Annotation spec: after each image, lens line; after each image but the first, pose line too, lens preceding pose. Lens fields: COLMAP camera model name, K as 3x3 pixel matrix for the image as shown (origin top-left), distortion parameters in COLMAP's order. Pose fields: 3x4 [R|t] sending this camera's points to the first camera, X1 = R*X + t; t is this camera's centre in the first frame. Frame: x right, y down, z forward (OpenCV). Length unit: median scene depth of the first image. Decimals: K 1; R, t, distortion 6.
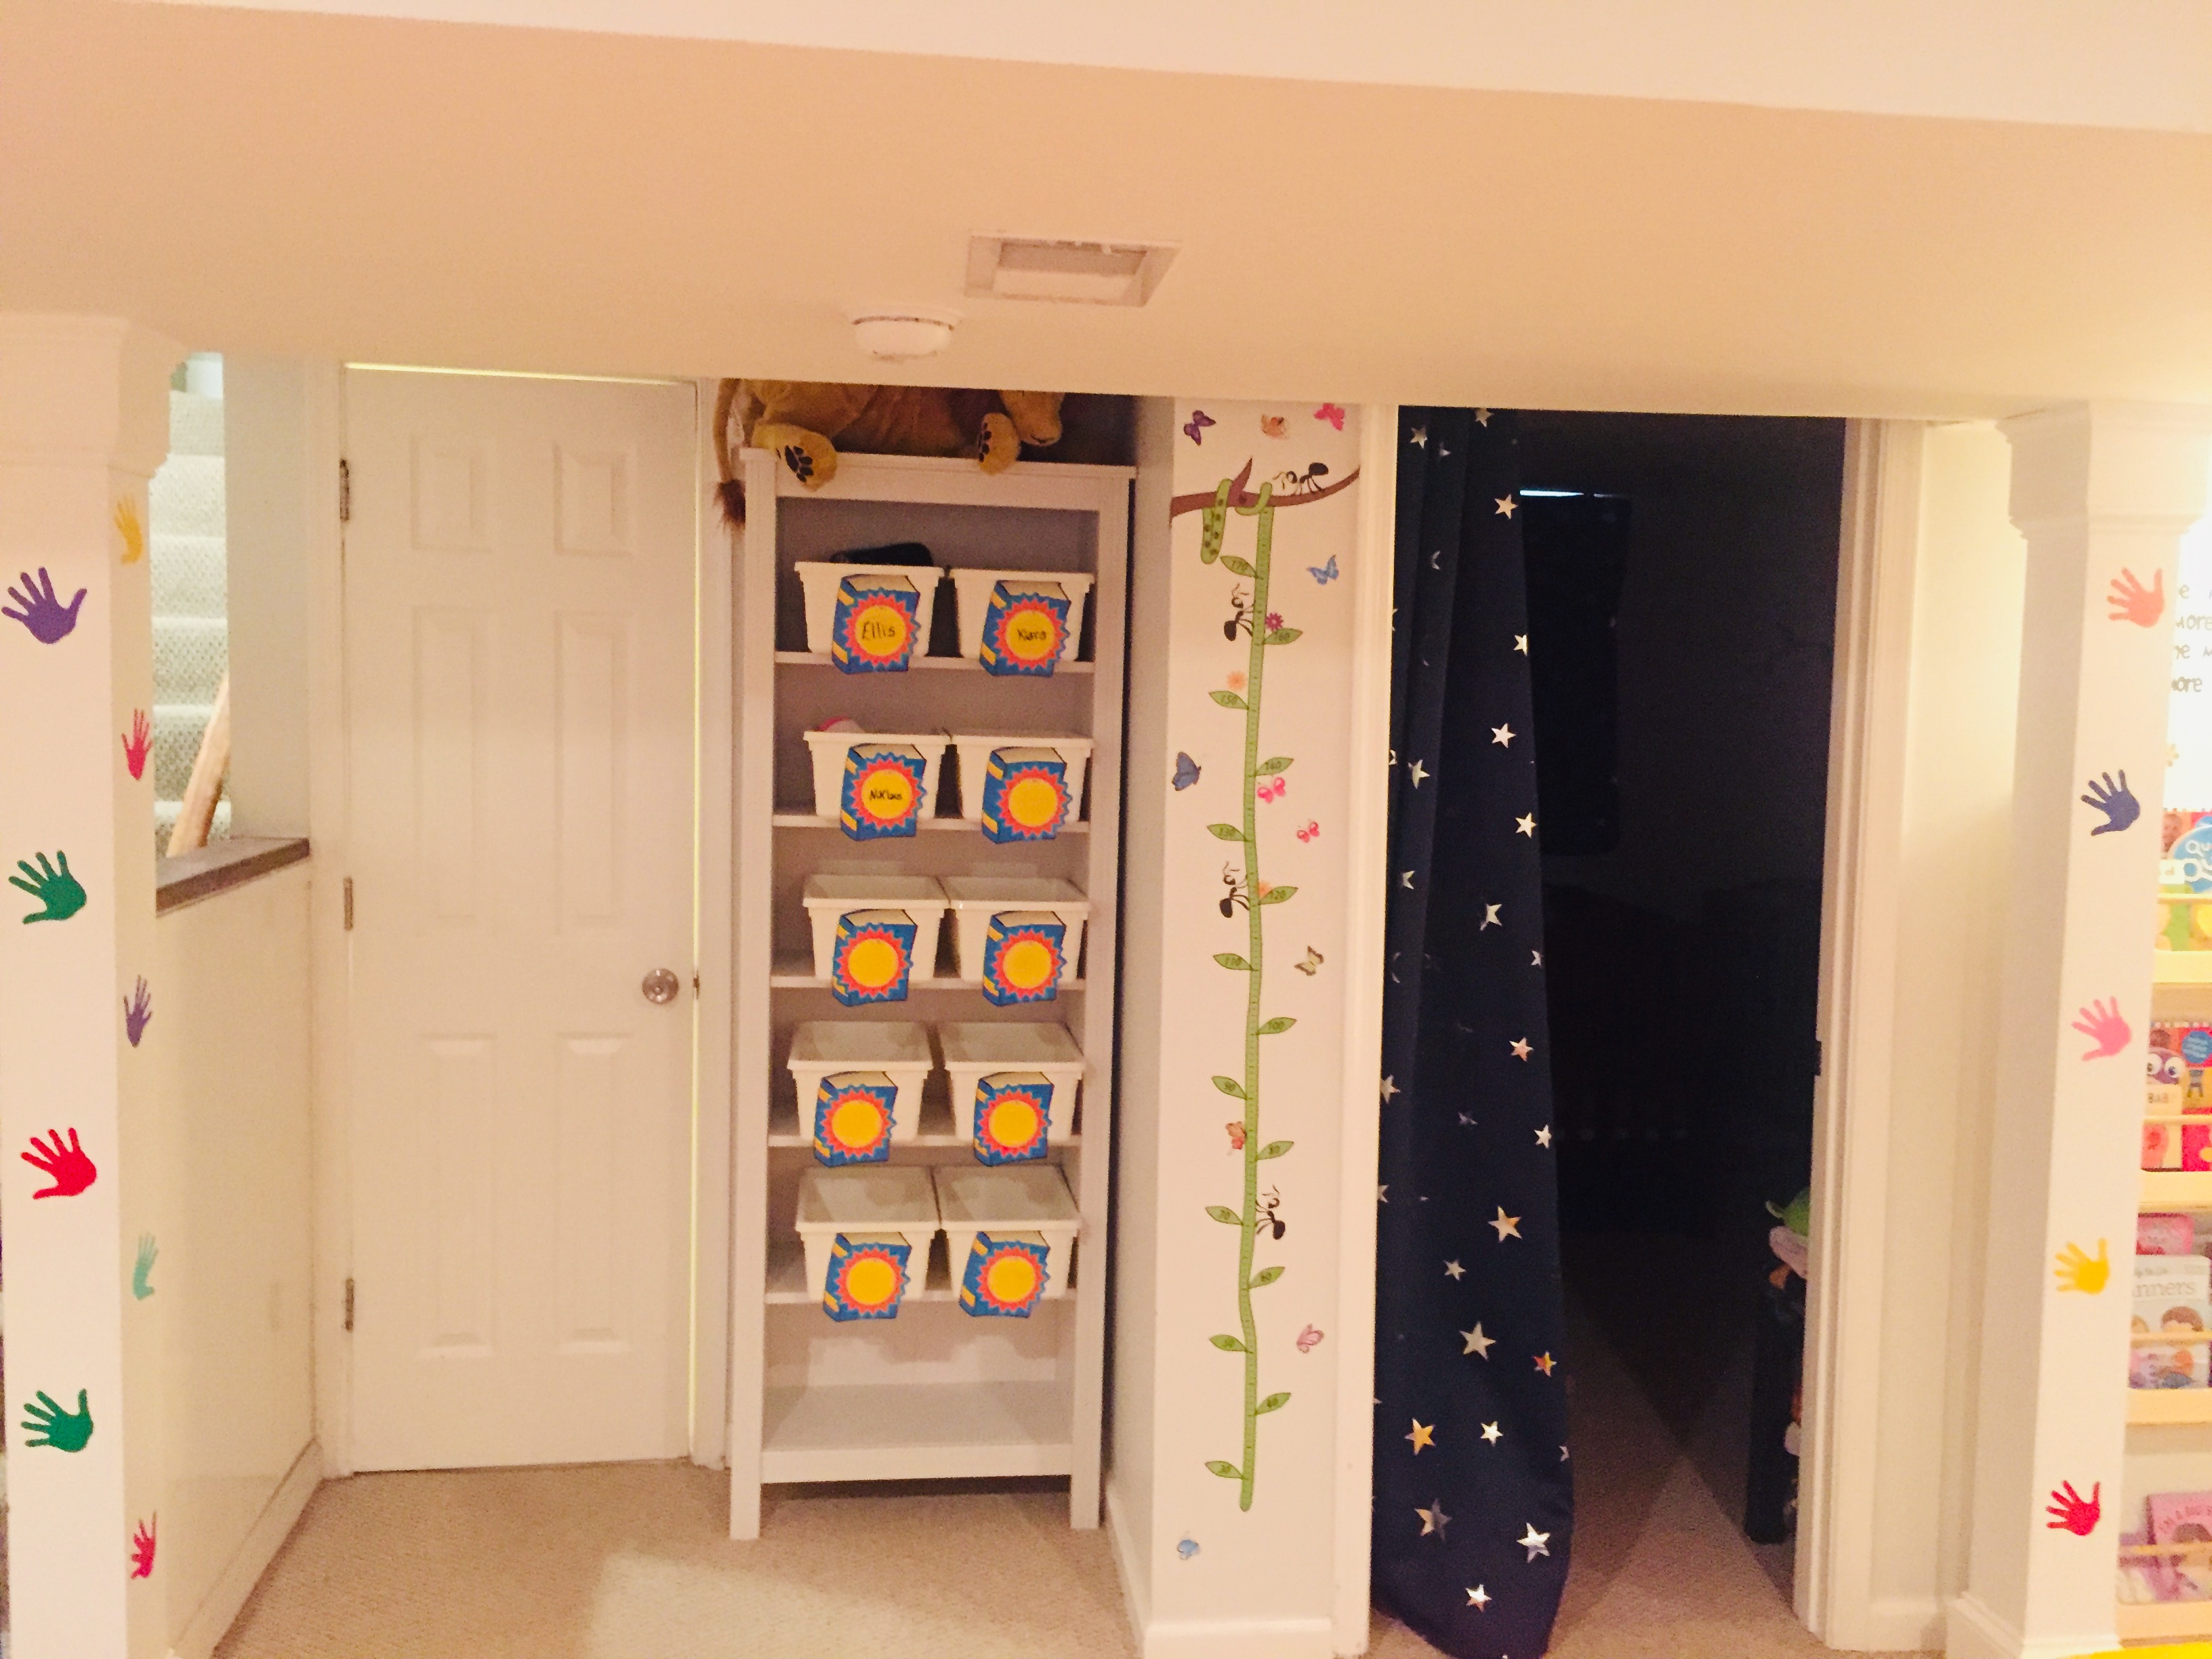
lens RADIAL K [[1894.2, 0, 1109.0], [0, 1894.2, 827.7], [0, 0, 1]] dist [0.080935, -0.100397]
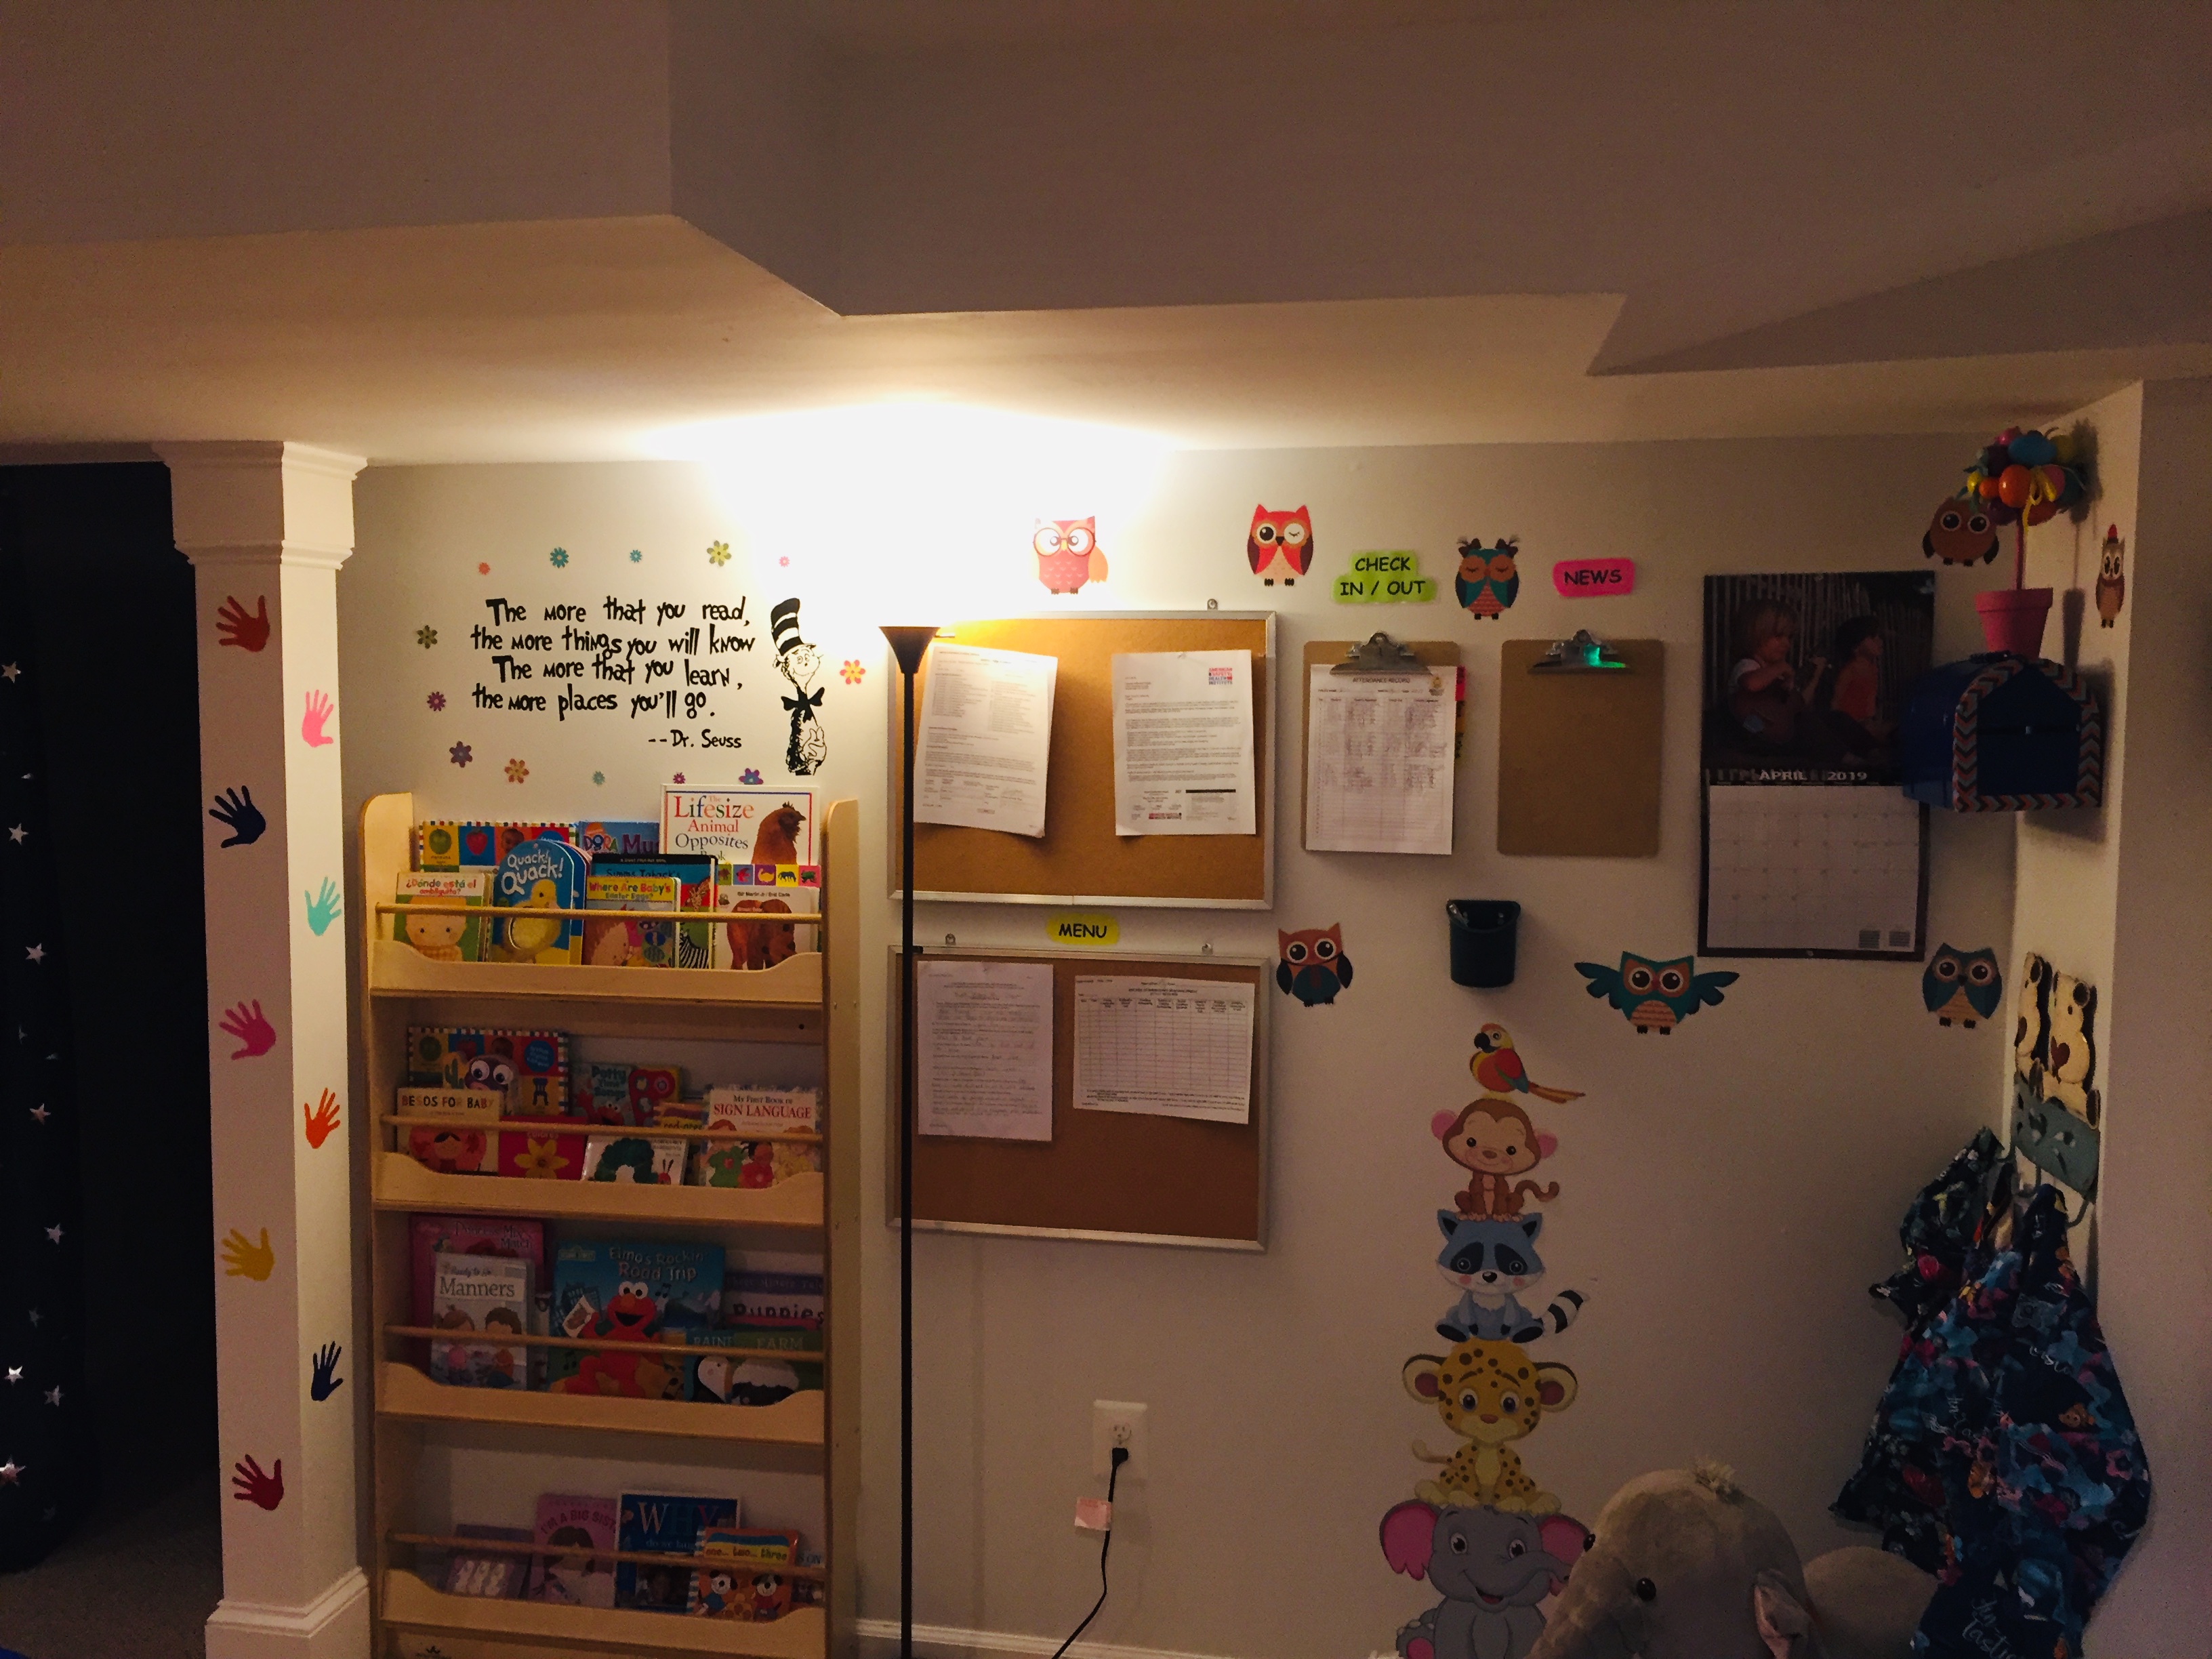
lens RADIAL K [[1894.2, 0, 1108.6], [0, 1894.2, 833.2], [0, 0, 1]] dist [0.080935, -0.100397]
pose [[0.949407, 0.009356, -0.313908, 1.184294], [-0.010404, 0.999944, -0.001663, -0.006419], [0.313875, 0.004844, 0.949452, 0.129578]]
